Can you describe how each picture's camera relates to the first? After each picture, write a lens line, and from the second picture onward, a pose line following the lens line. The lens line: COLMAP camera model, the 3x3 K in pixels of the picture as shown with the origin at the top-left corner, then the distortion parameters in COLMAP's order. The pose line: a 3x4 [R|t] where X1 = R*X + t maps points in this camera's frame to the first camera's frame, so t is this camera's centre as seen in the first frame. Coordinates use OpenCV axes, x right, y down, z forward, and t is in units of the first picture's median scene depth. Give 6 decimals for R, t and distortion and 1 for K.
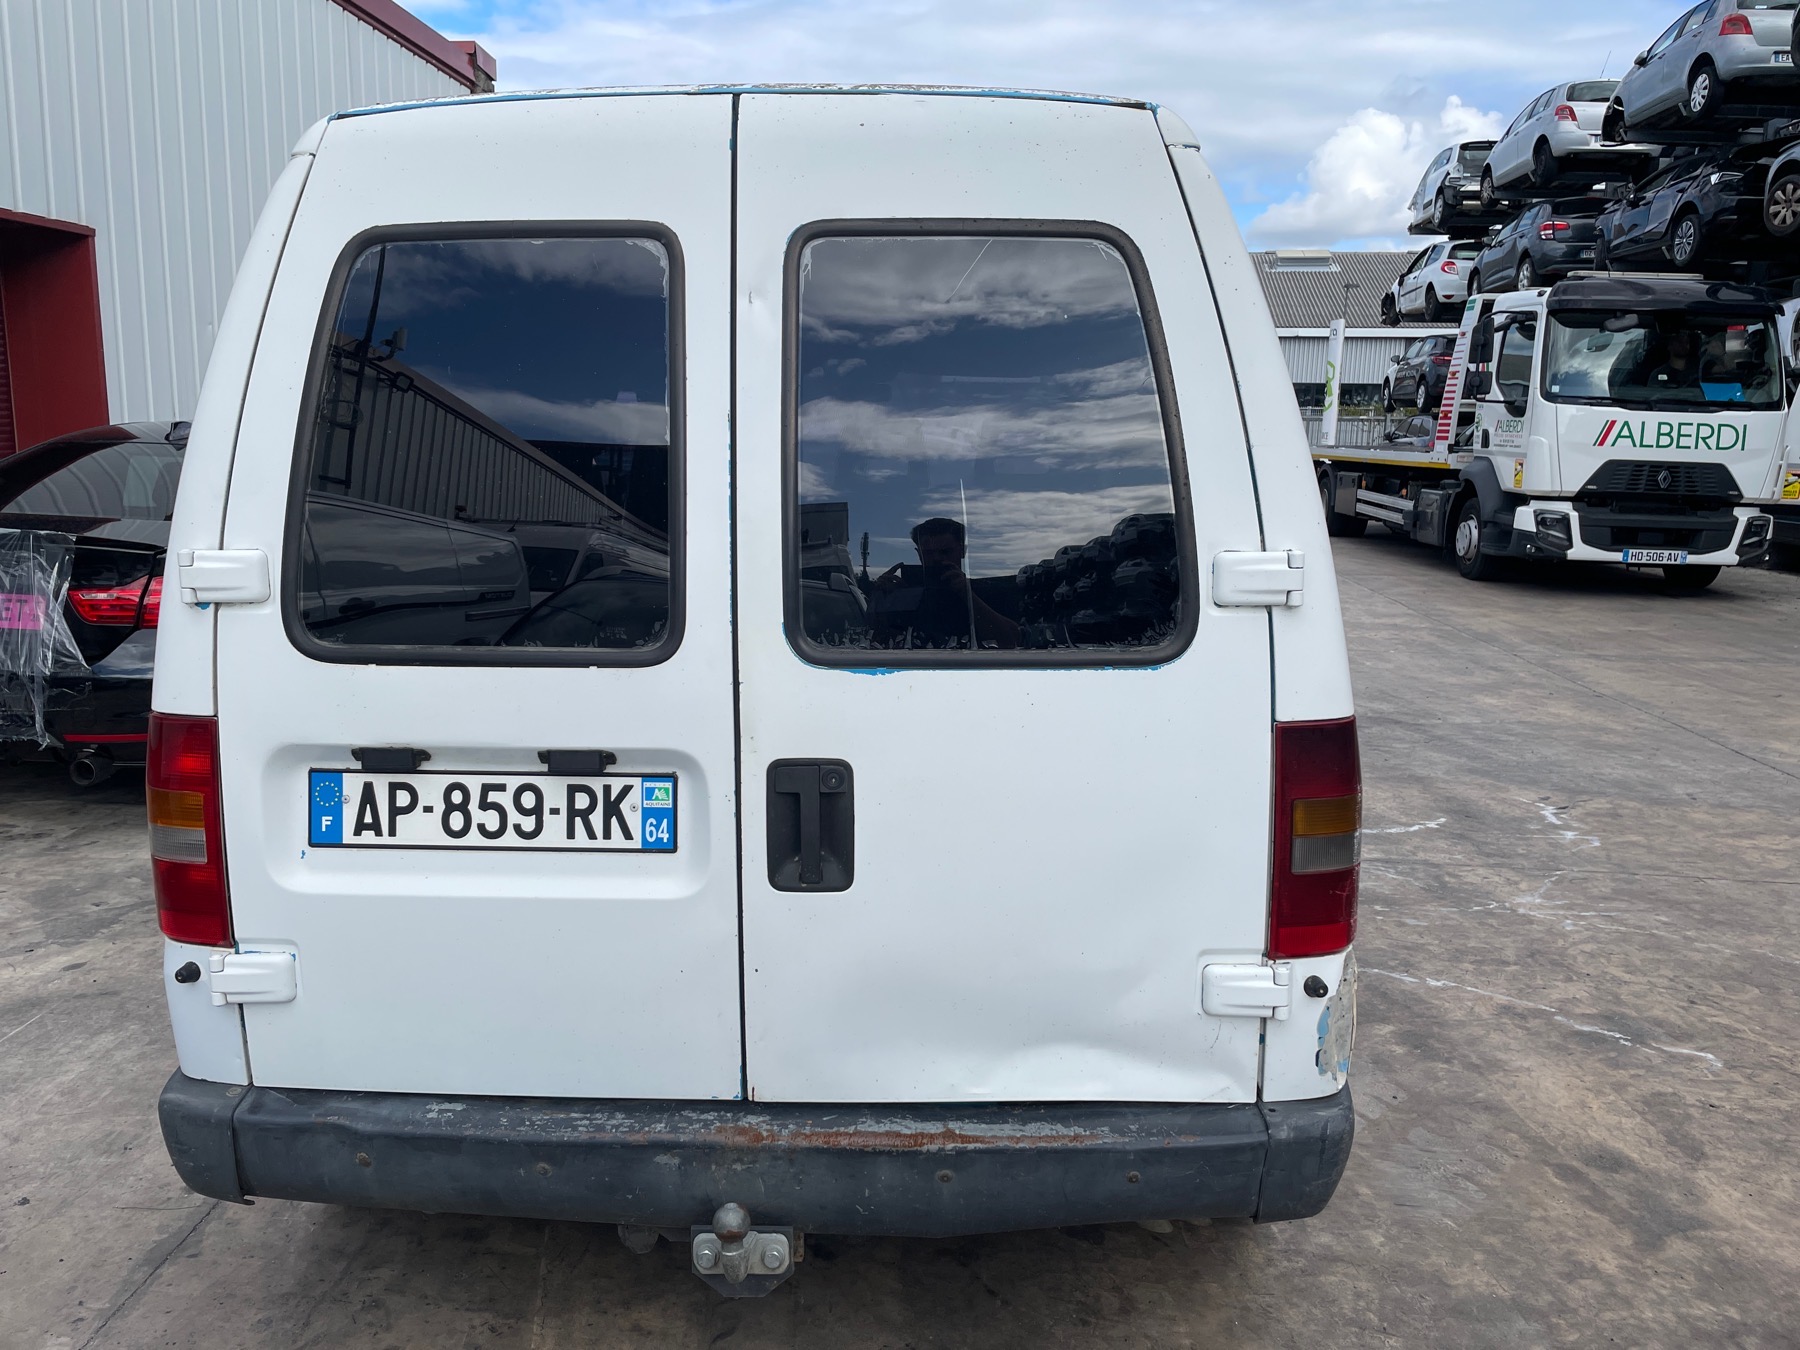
lens RADIAL K [[1332.7, 0, 900.0], [0, 1332.7, 675.0], [0, 0, 1]] dist [-0.000784, -0.003040]
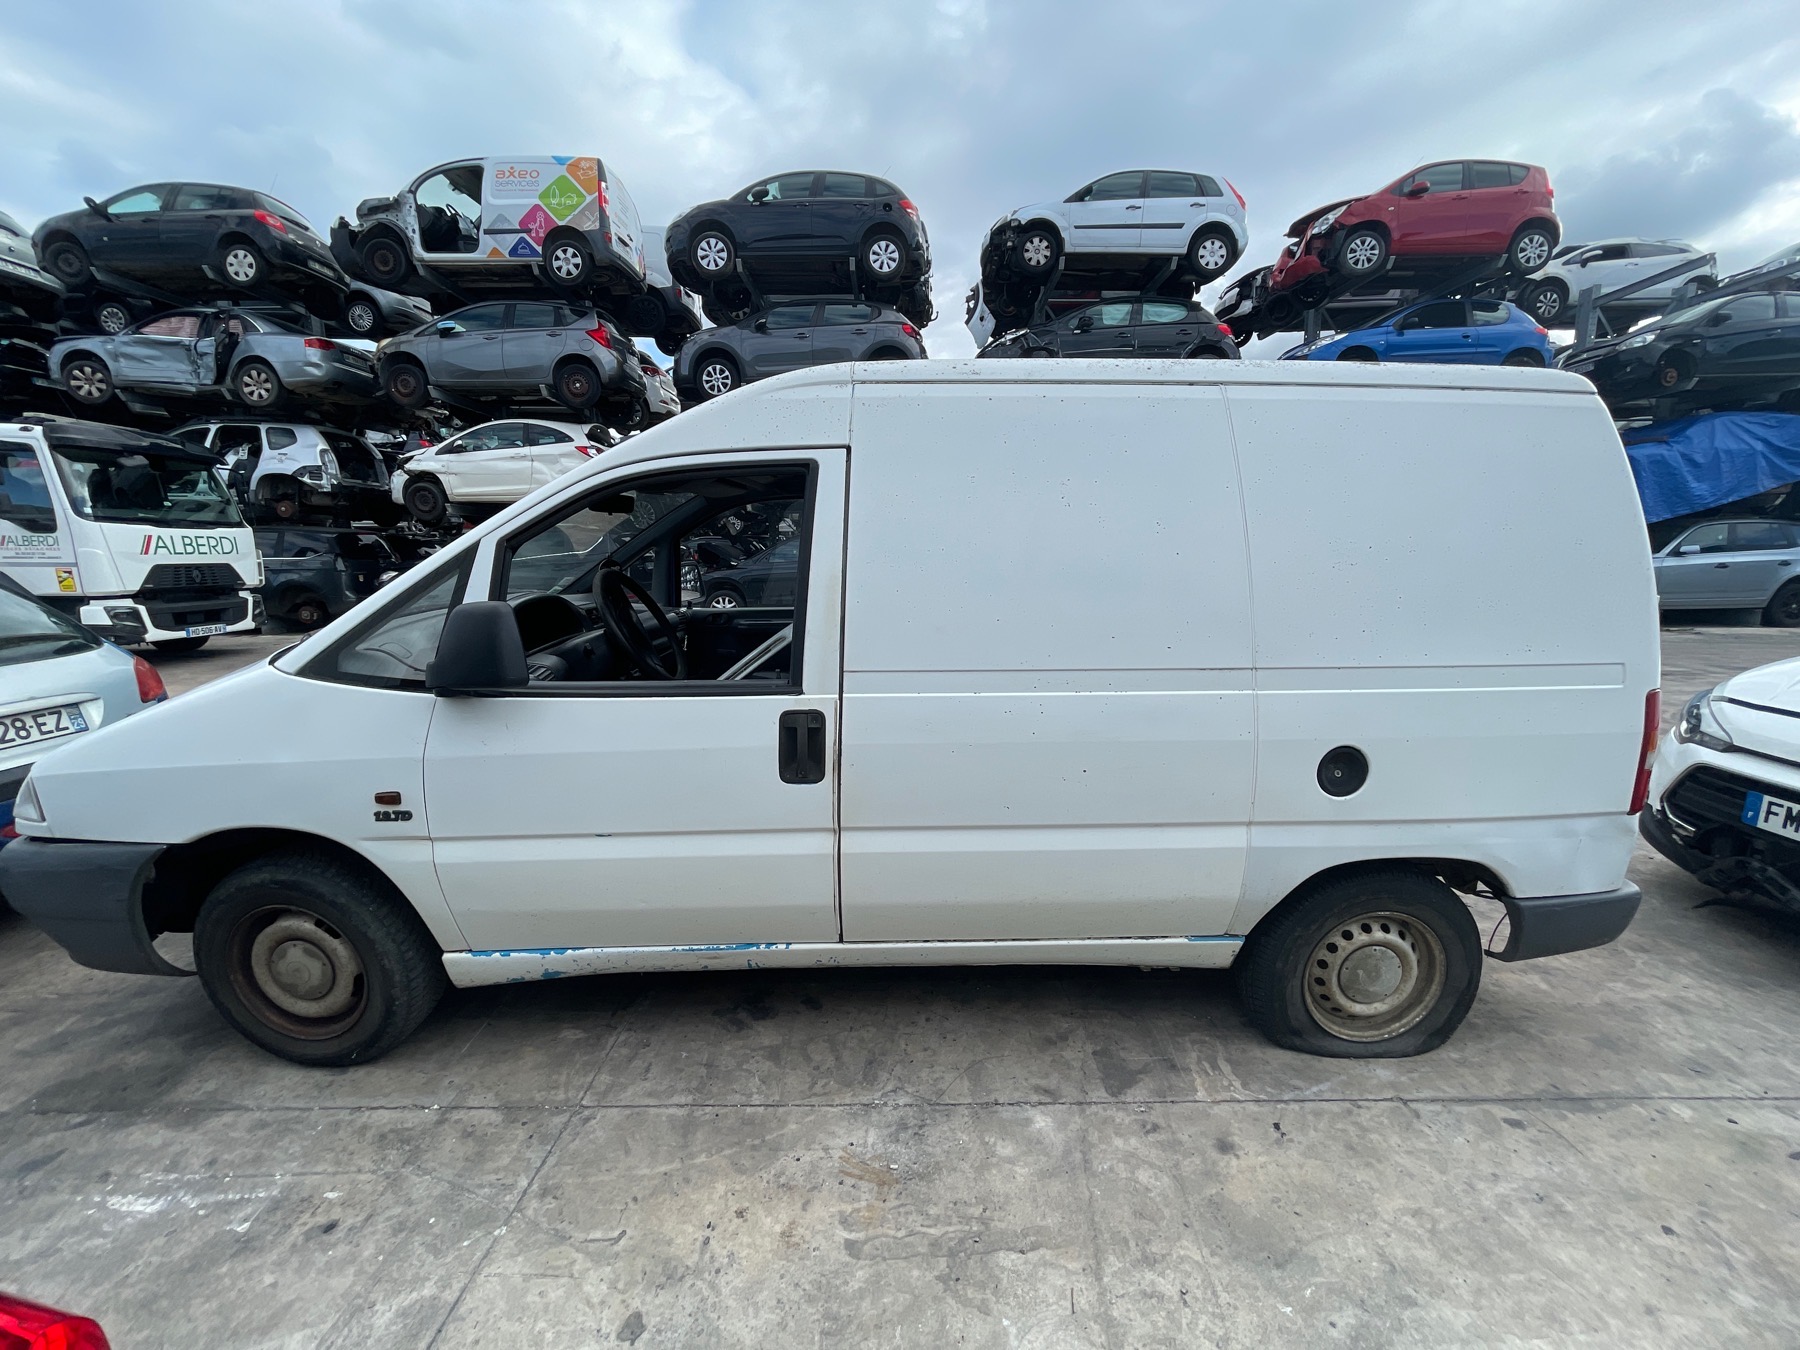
lens RADIAL K [[719.5, 0, 927.9], [0, 719.5, 678.9], [0, 0, 1]] dist [-0.056175, 0.007672]
pose [[-0.040747, -0.194961, 0.979964, -0.183828], [0.181484, 0.963020, 0.199136, -0.044205], [-0.982549, 0.185962, -0.003857, 0.257194]]
